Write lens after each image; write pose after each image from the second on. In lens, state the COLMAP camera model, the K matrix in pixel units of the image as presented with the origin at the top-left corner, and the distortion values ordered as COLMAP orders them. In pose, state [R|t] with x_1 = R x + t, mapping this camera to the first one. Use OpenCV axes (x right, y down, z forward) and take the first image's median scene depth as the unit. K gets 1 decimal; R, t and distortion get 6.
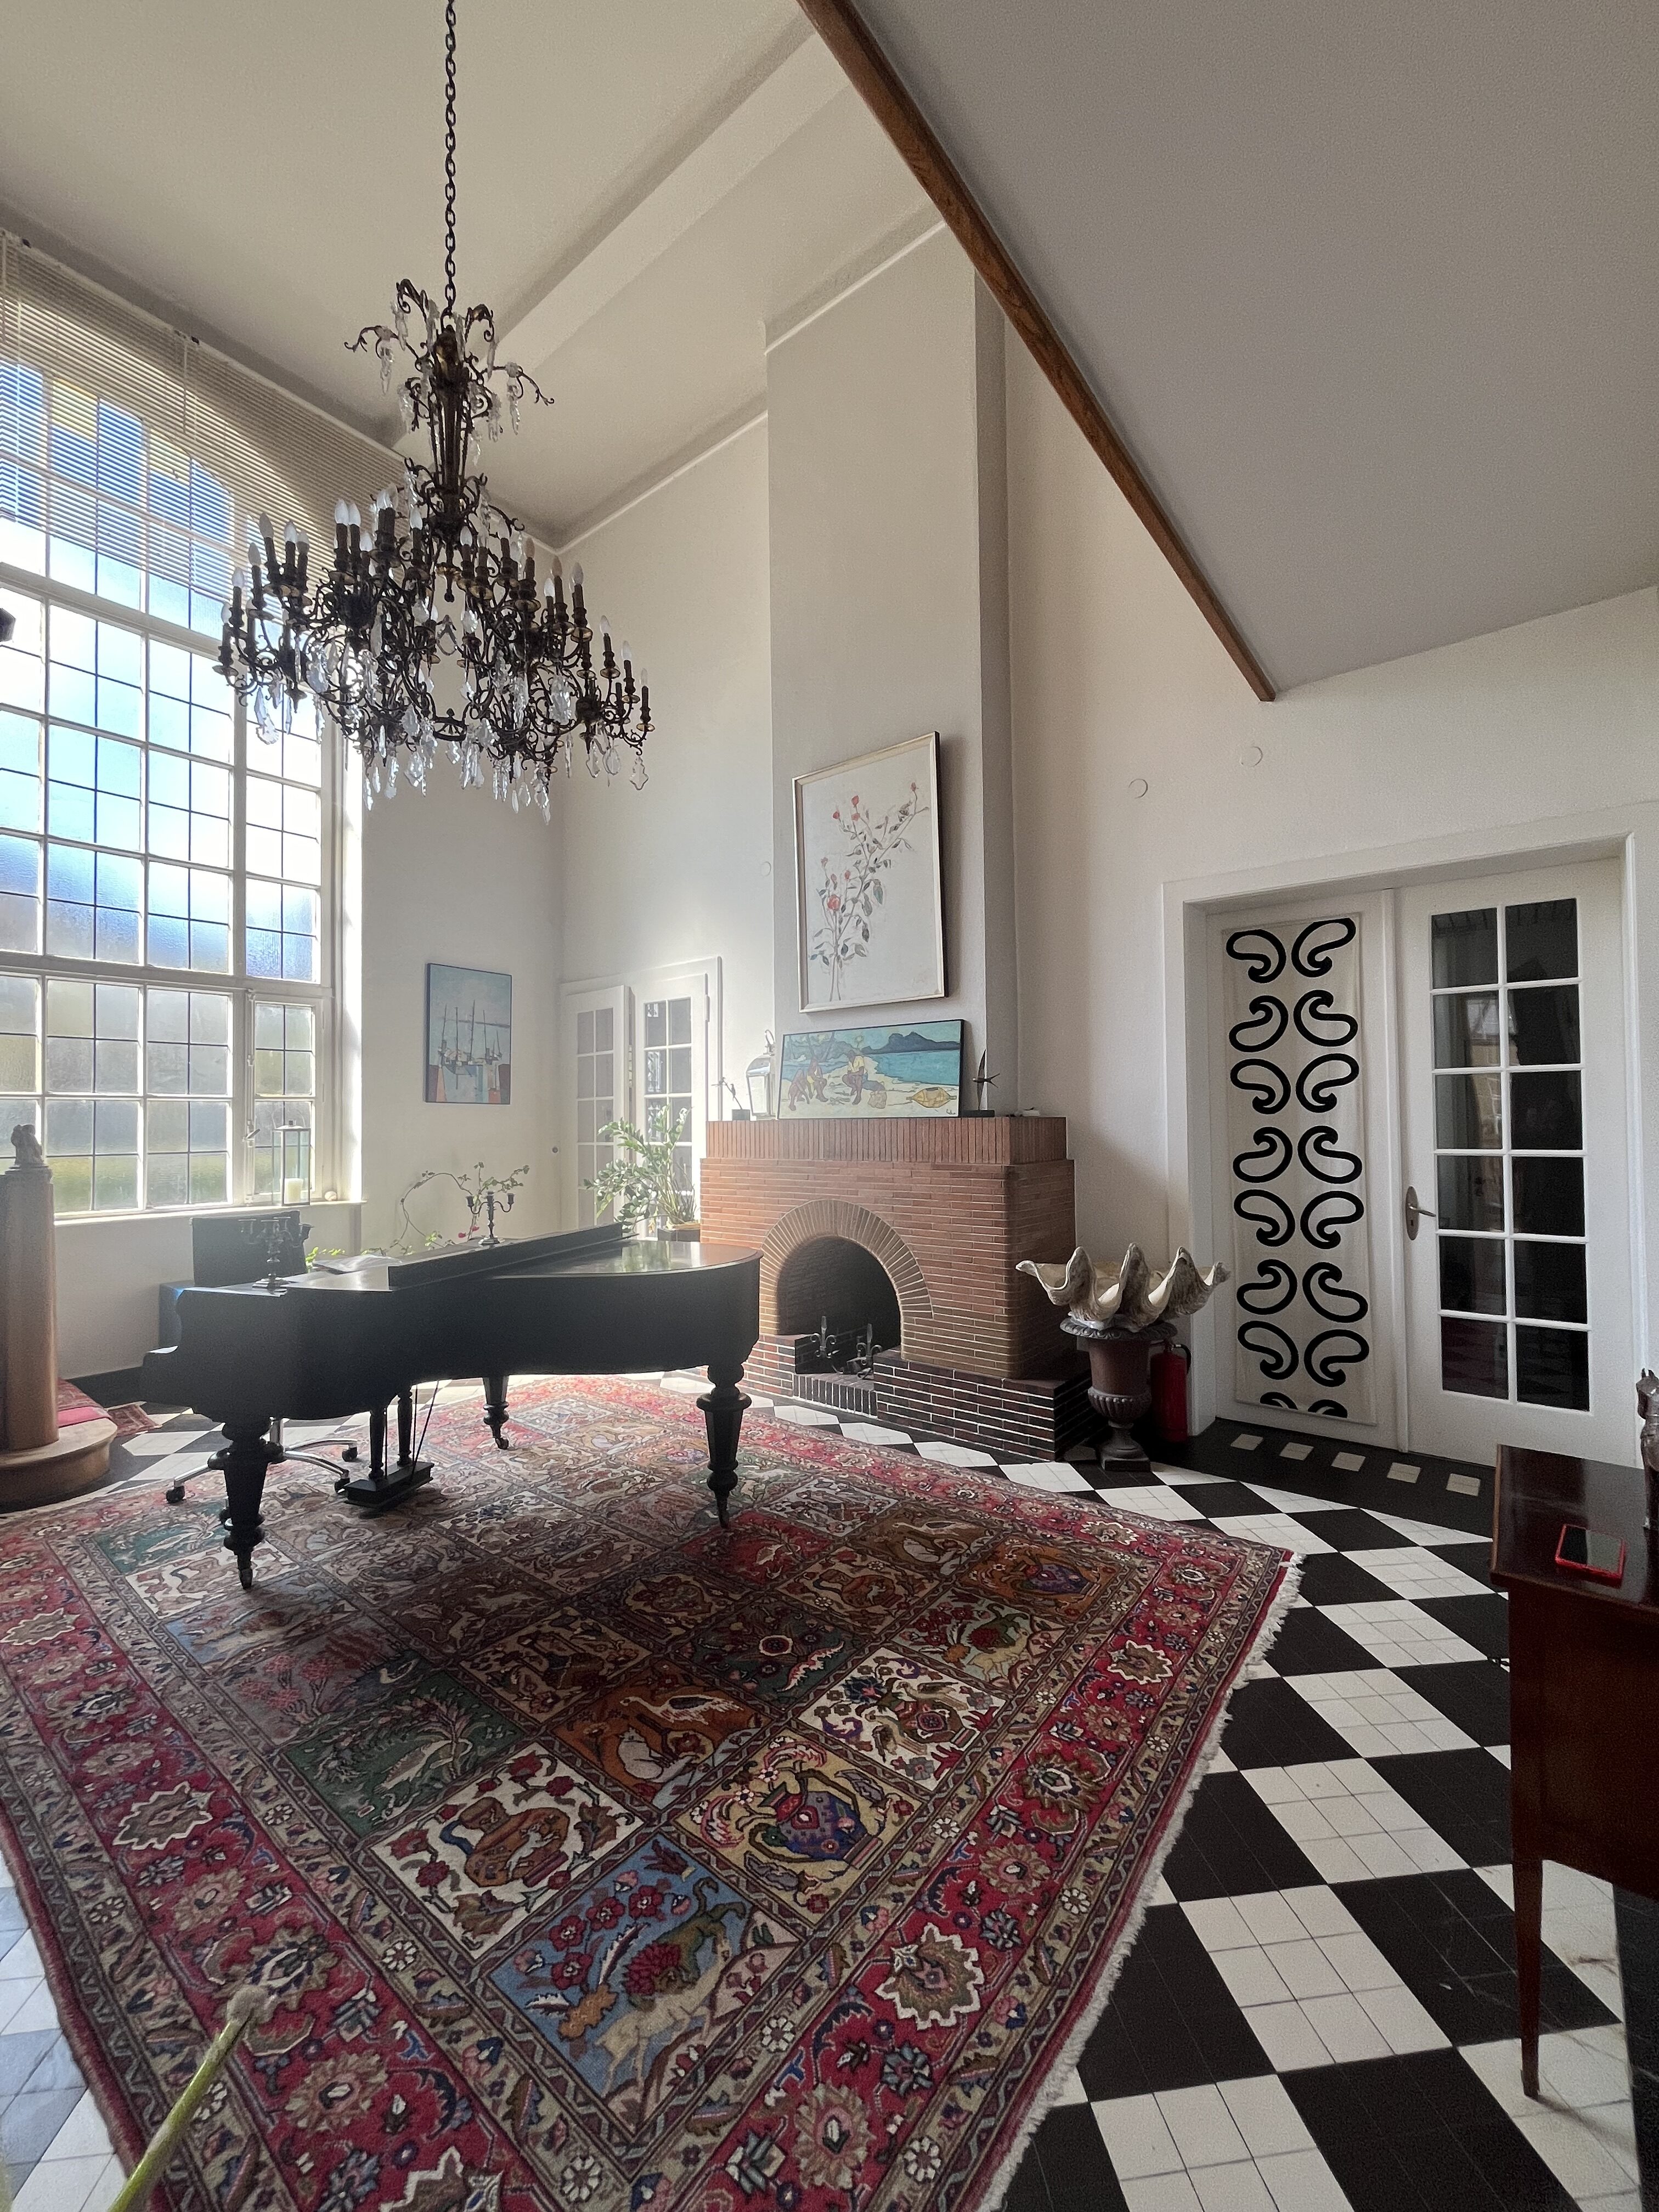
lens RADIAL K [[895.7, 0, 829.8], [0, 895.7, 1100.3], [0, 0, 1]] dist [-0.002417, 0.000696]
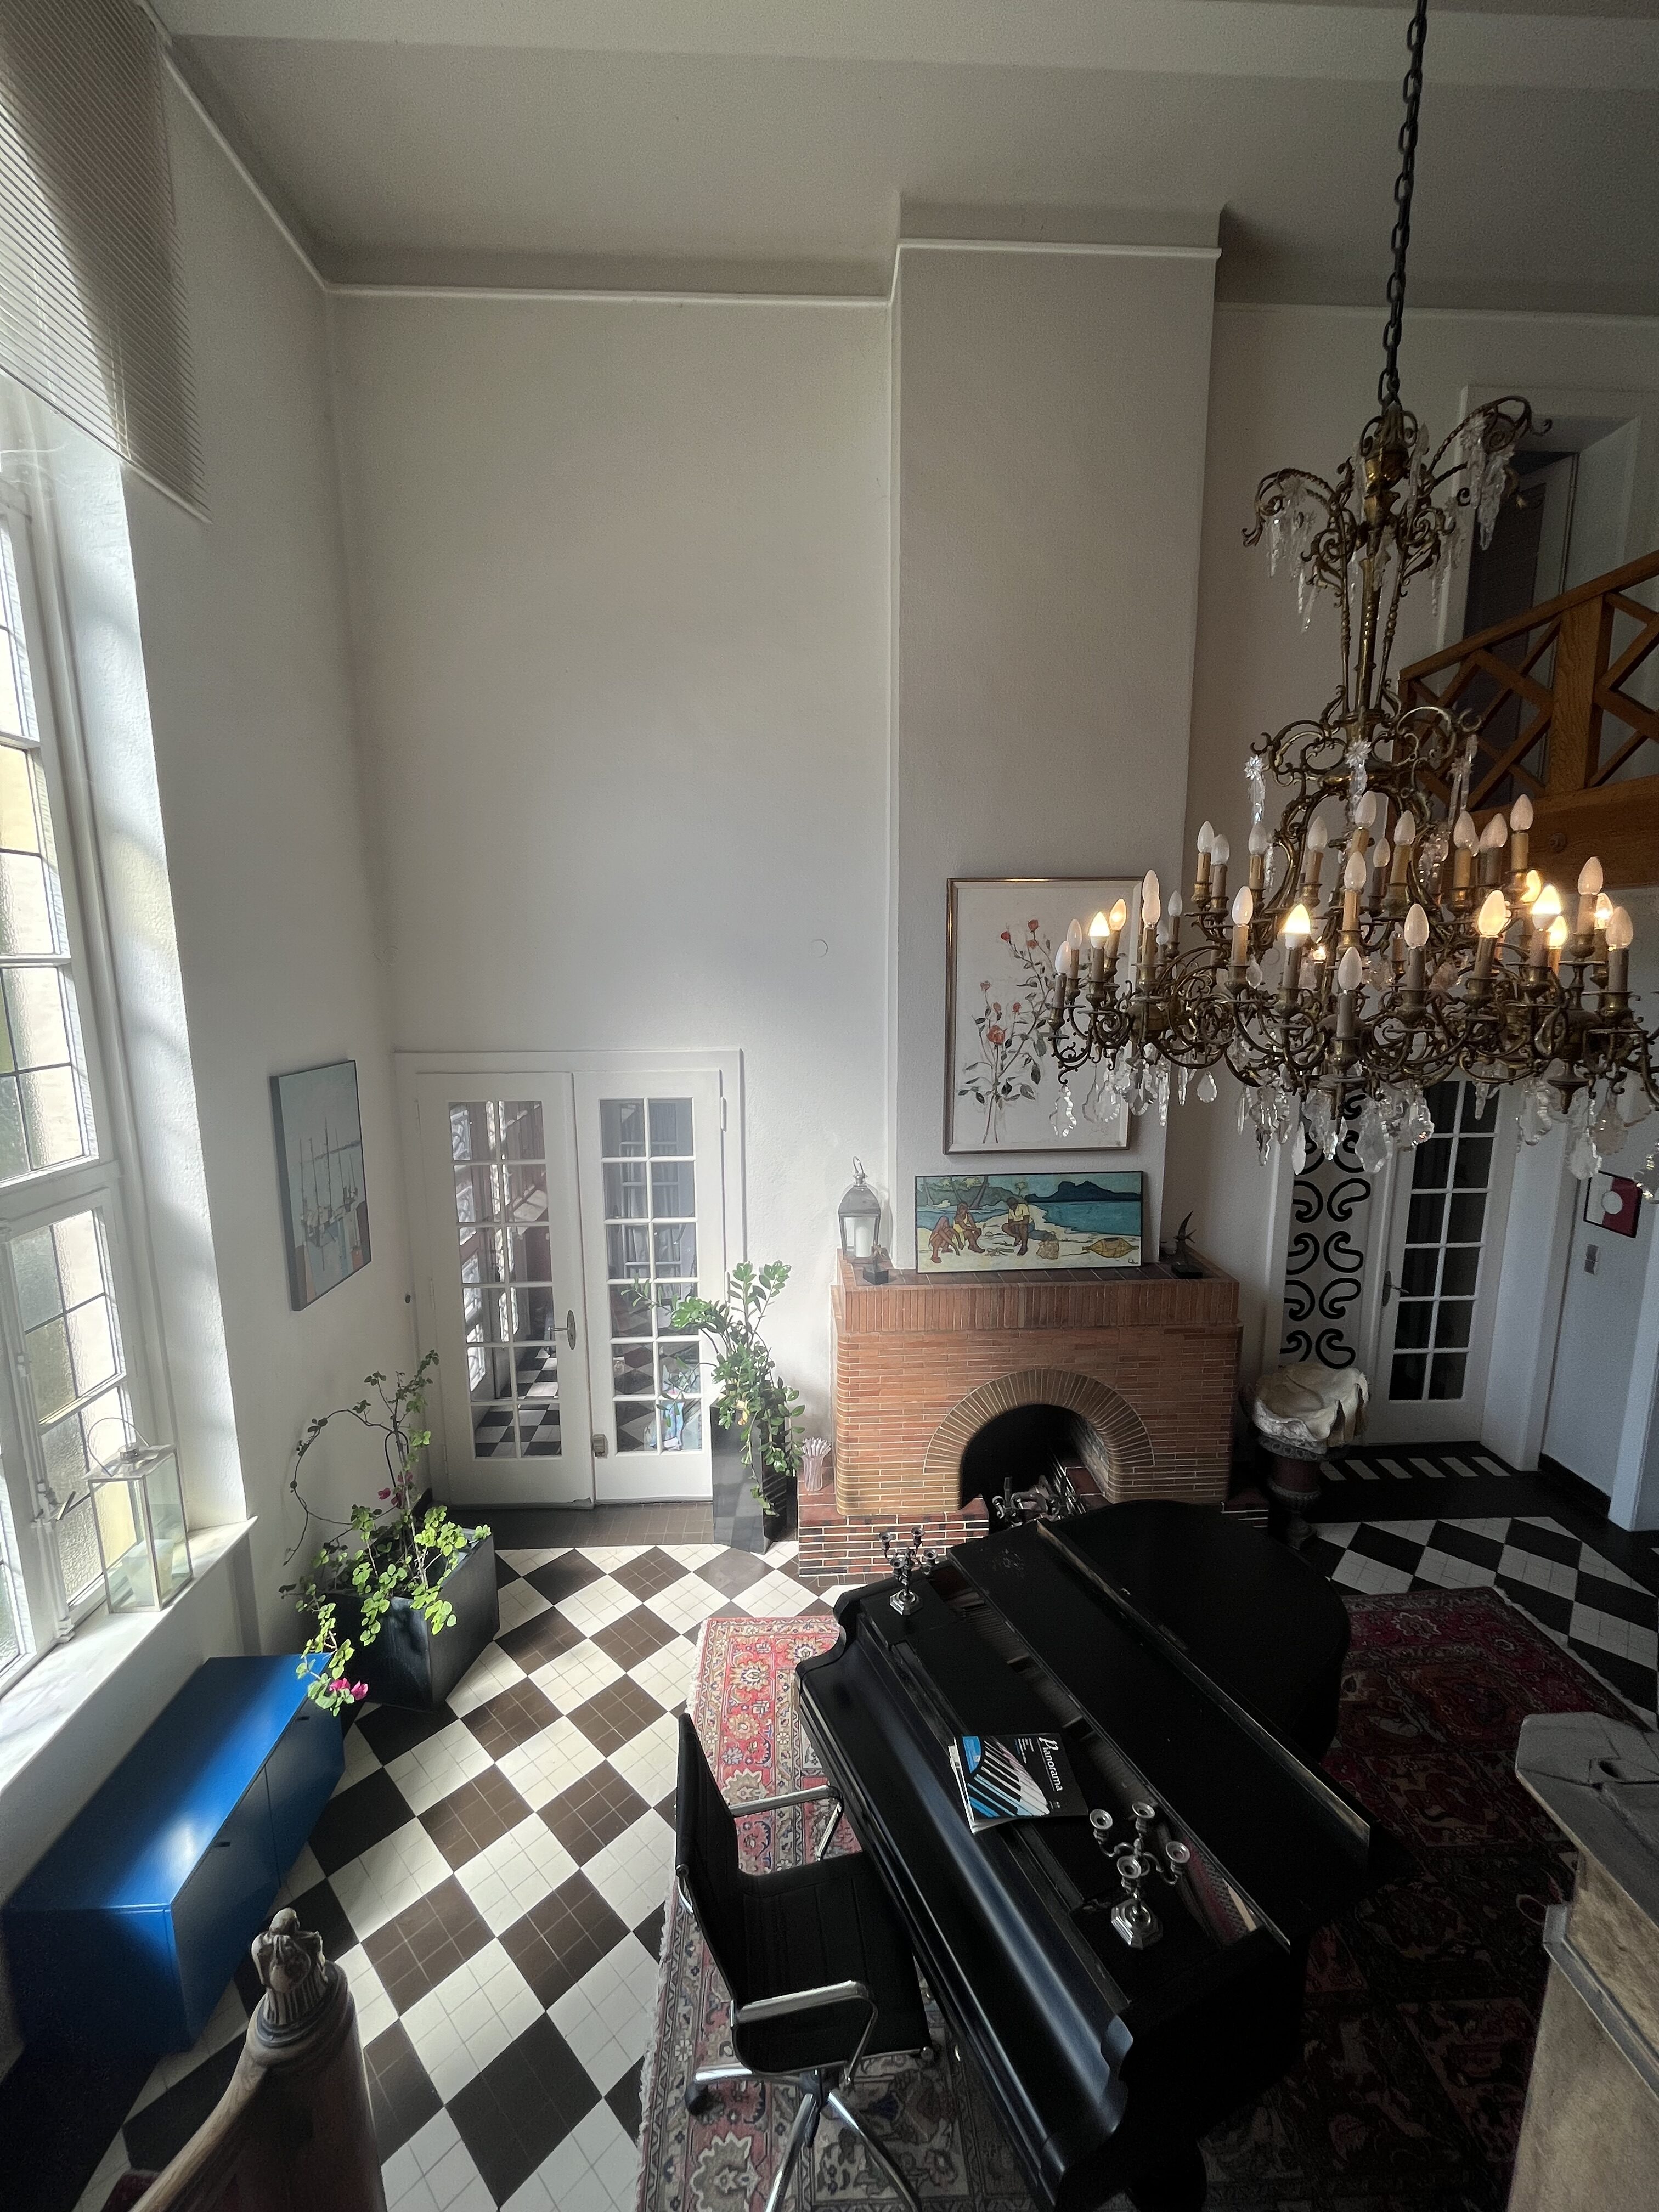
lens RADIAL K [[892.8, 0, 826.4], [0, 892.8, 1101.4], [0, 0, 1]] dist [-0.001956, -0.000234]
pose [[0.756390, -0.100710, 0.646322, -1.018621], [-0.016317, 0.984864, 0.172558, -0.445599], [-0.653918, -0.141068, 0.743298, 0.648170]]
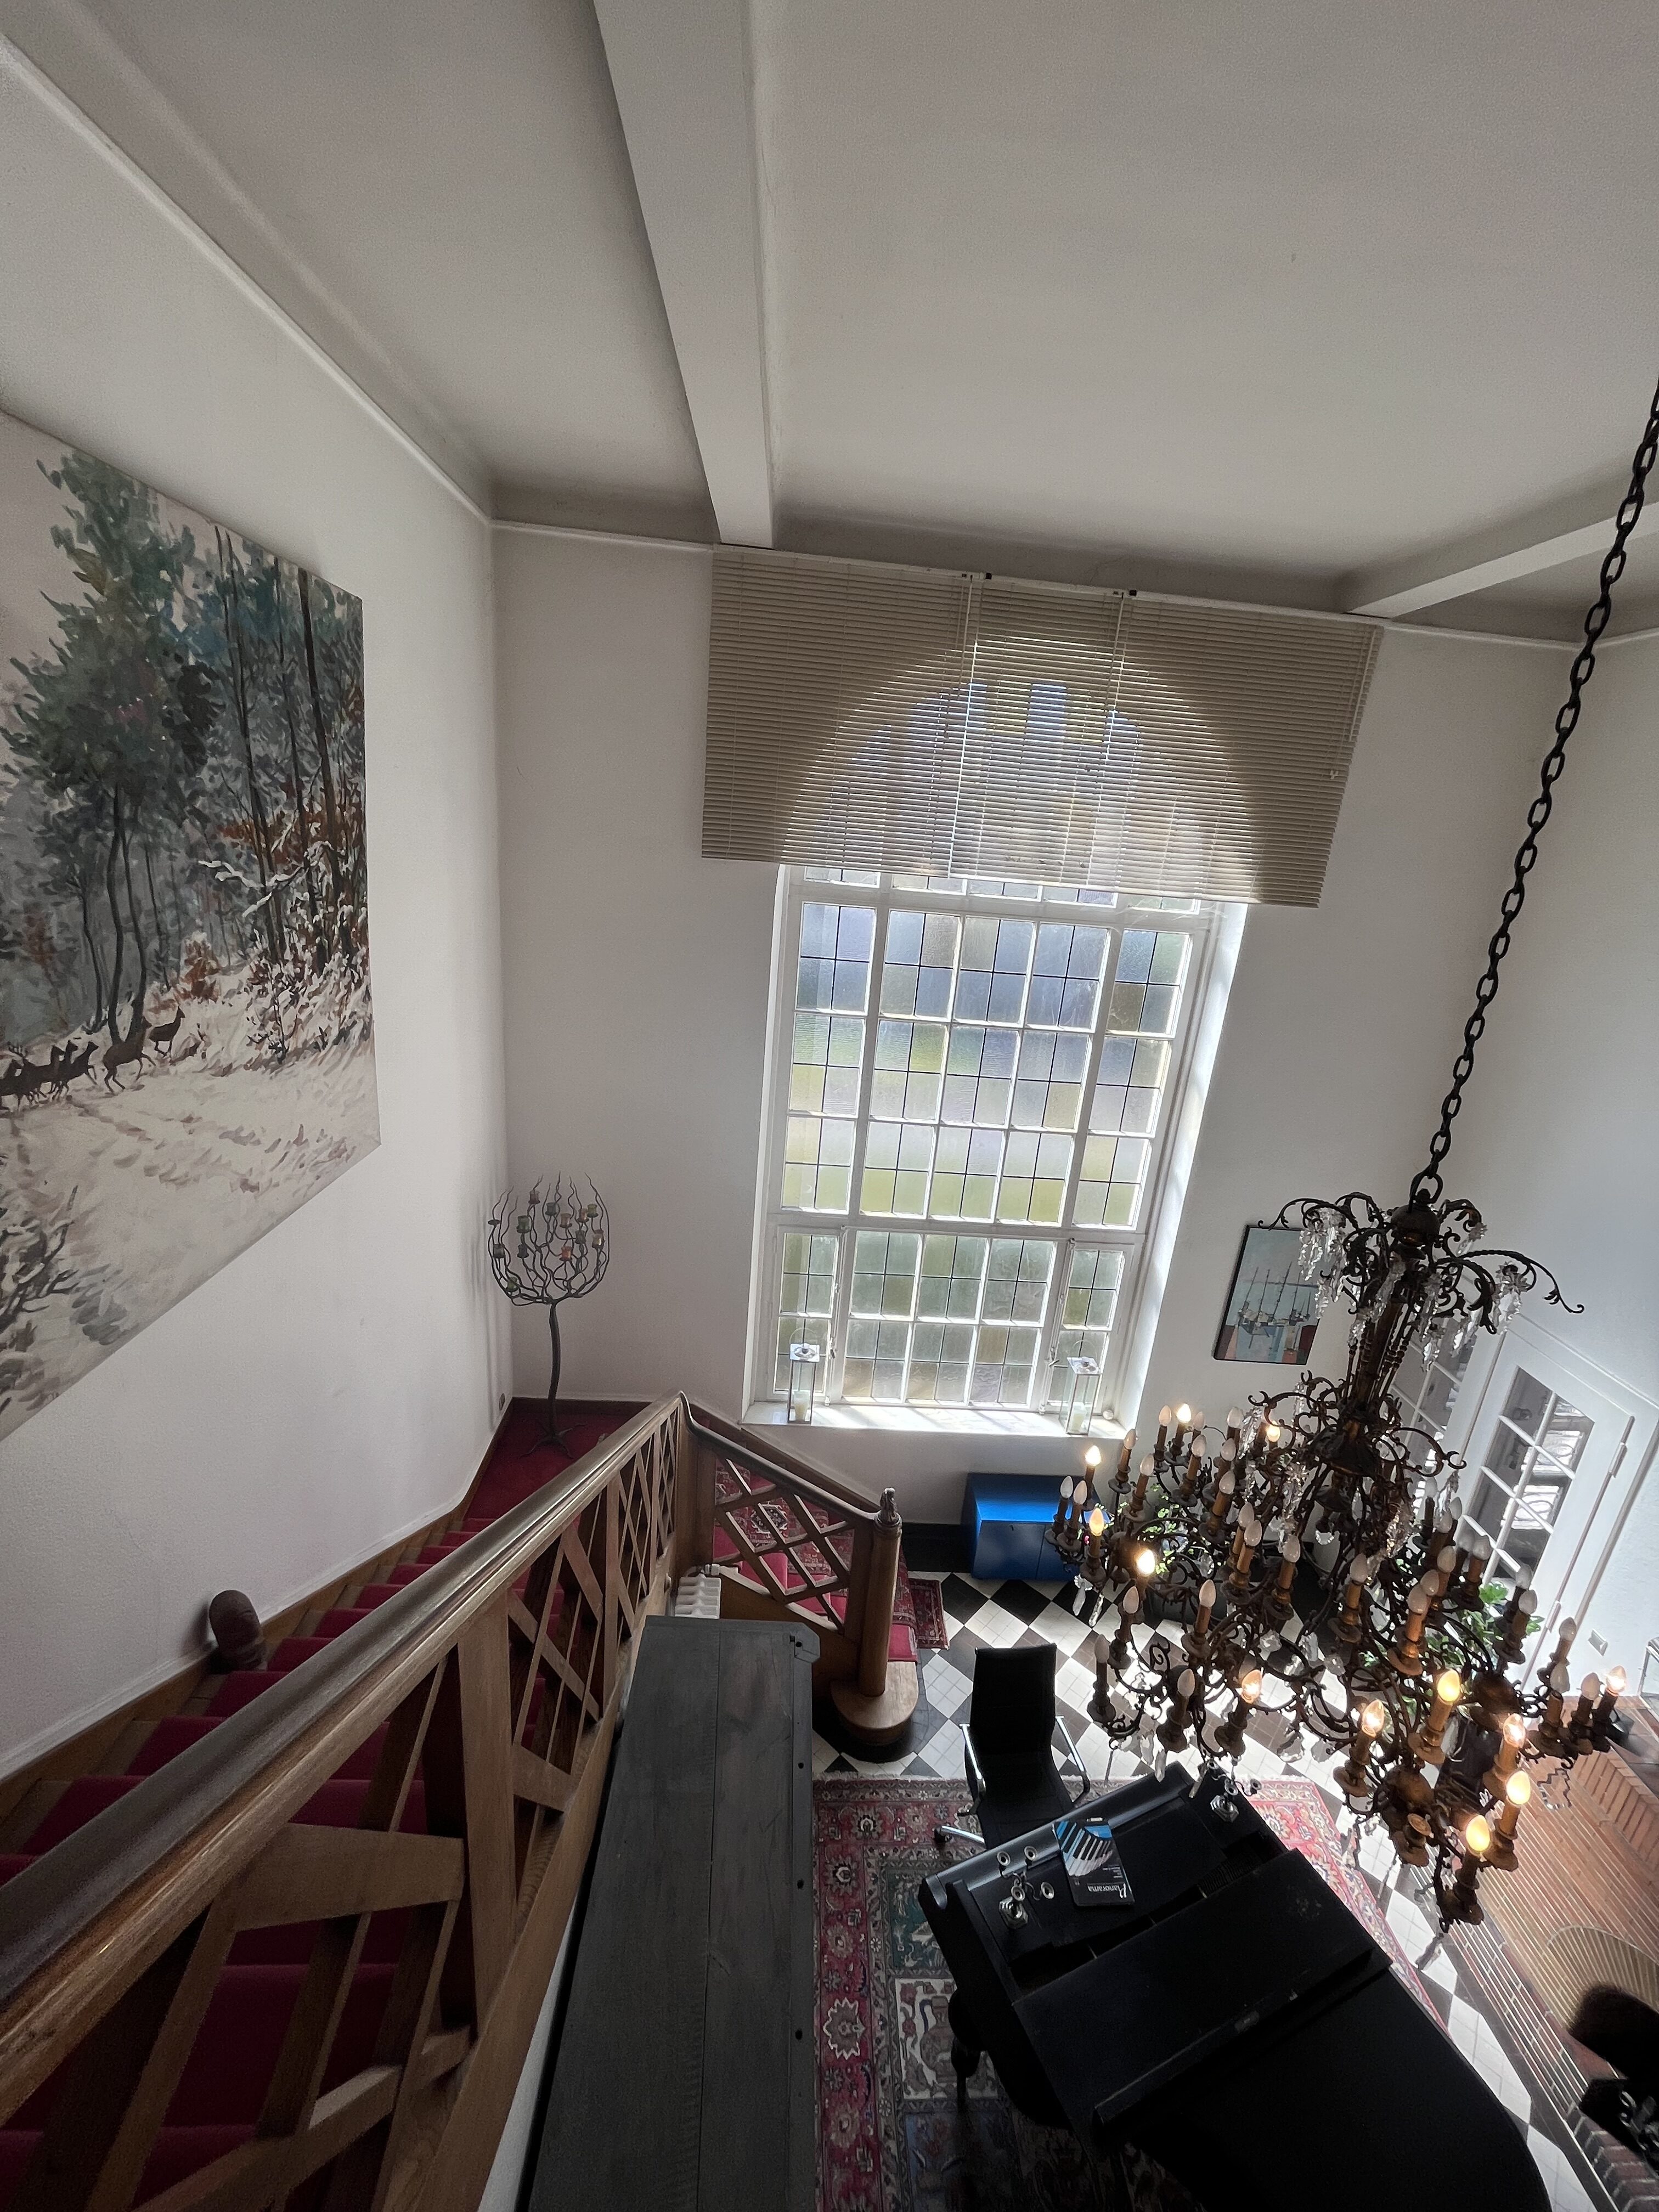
lens RADIAL K [[894.2, 0, 835.1], [0, 894.2, 1101.1], [0, 0, 1]] dist [-0.000341, -0.000020]
pose [[0.658599, 0.283441, -0.697071, -0.234806], [-0.074849, 0.946429, 0.314116, -0.977434], [0.748762, -0.154702, 0.644533, 0.219482]]
